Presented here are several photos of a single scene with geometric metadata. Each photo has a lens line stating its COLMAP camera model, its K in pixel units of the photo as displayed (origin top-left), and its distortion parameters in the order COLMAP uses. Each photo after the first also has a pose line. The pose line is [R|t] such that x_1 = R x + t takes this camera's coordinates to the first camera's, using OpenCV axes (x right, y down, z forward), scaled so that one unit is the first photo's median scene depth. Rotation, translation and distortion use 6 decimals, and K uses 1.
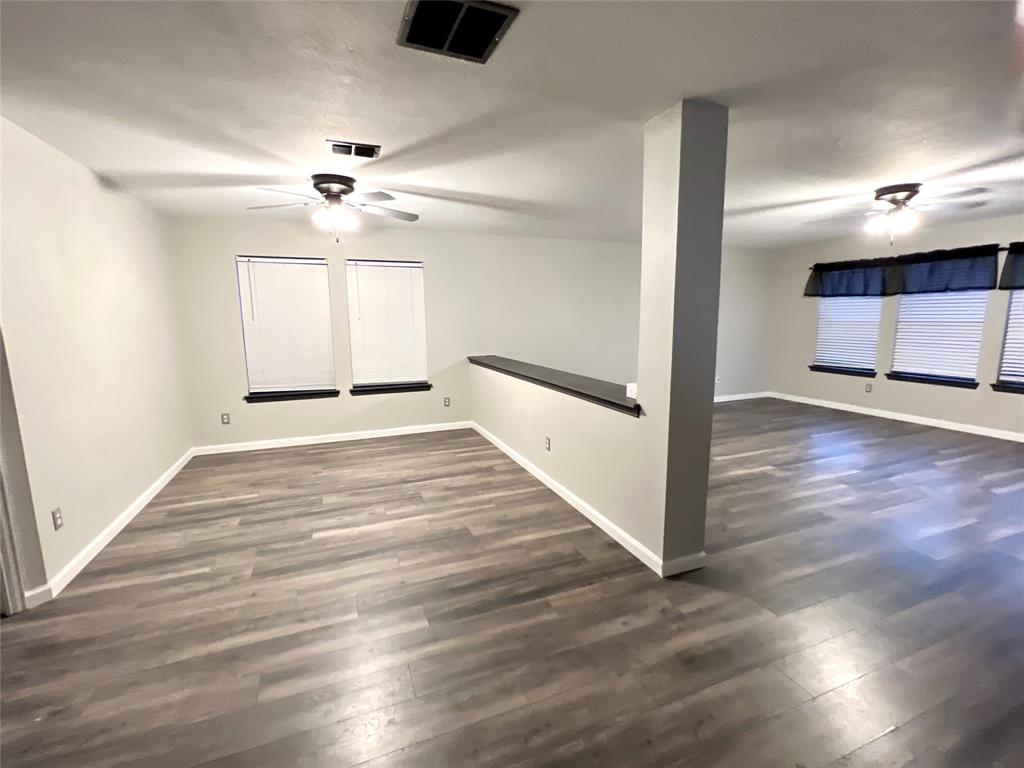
lens RADIAL K [[463.2, 0, 513.8], [0, 463.2, 378.7], [0, 0, 1]] dist [-0.002194, -0.000803]
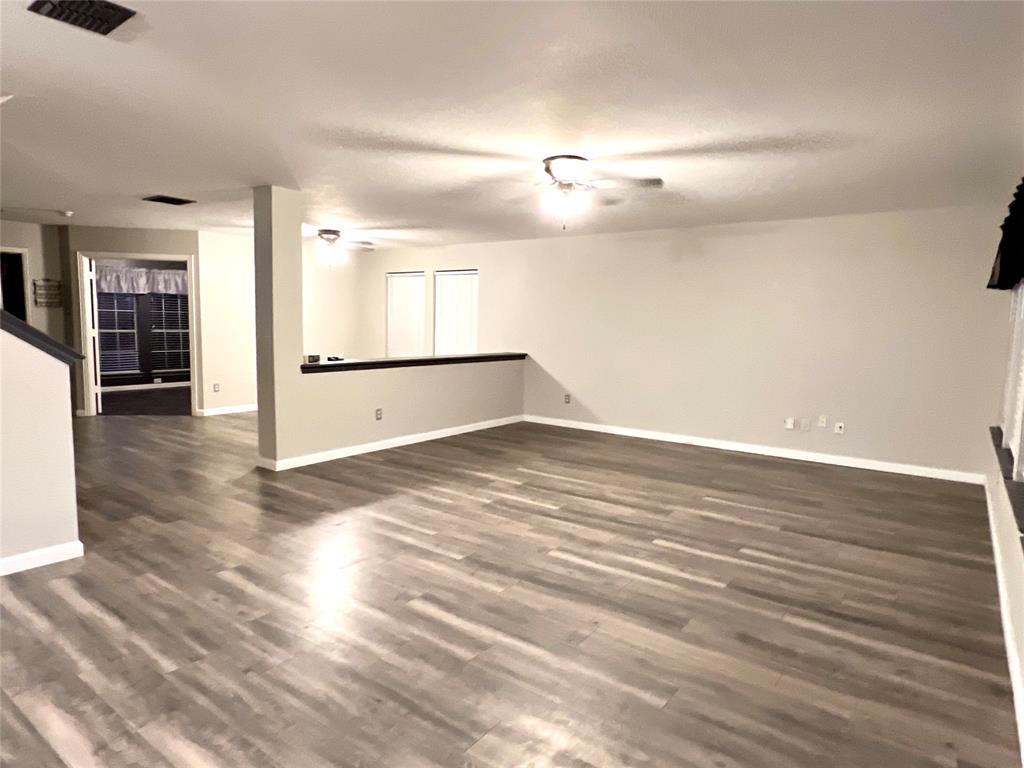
lens RADIAL K [[601.7, 0, 516.3], [0, 601.7, 384.6], [0, 0, 1]] dist [0.003987, 0.000315]
pose [[0.540234, 0.119102, -0.833044, 1.659260], [-0.138290, 0.989040, 0.051723, -0.071740], [0.830074, 0.087260, 0.550784, 0.336319]]
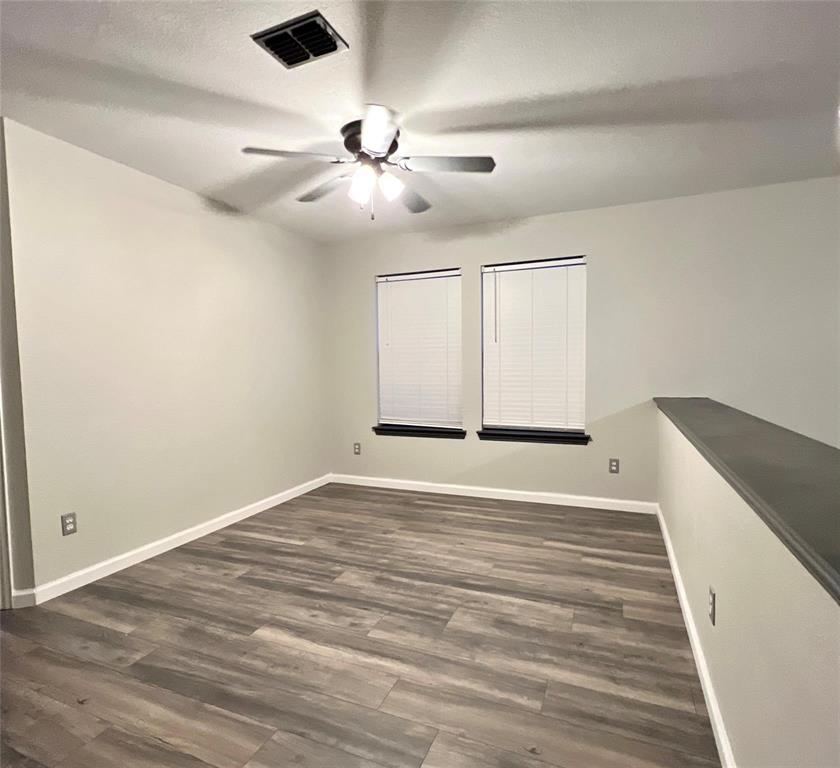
lens RADIAL K [[470.8, 0, 415.0], [0, 470.8, 385.8], [0, 0, 1]] dist [0.003756, -0.000803]
pose [[0.712396, 0.030051, -0.701134, 0.163117], [-0.087087, 0.995146, -0.045833, -0.009238], [0.696353, 0.093711, 0.711555, 0.475678]]
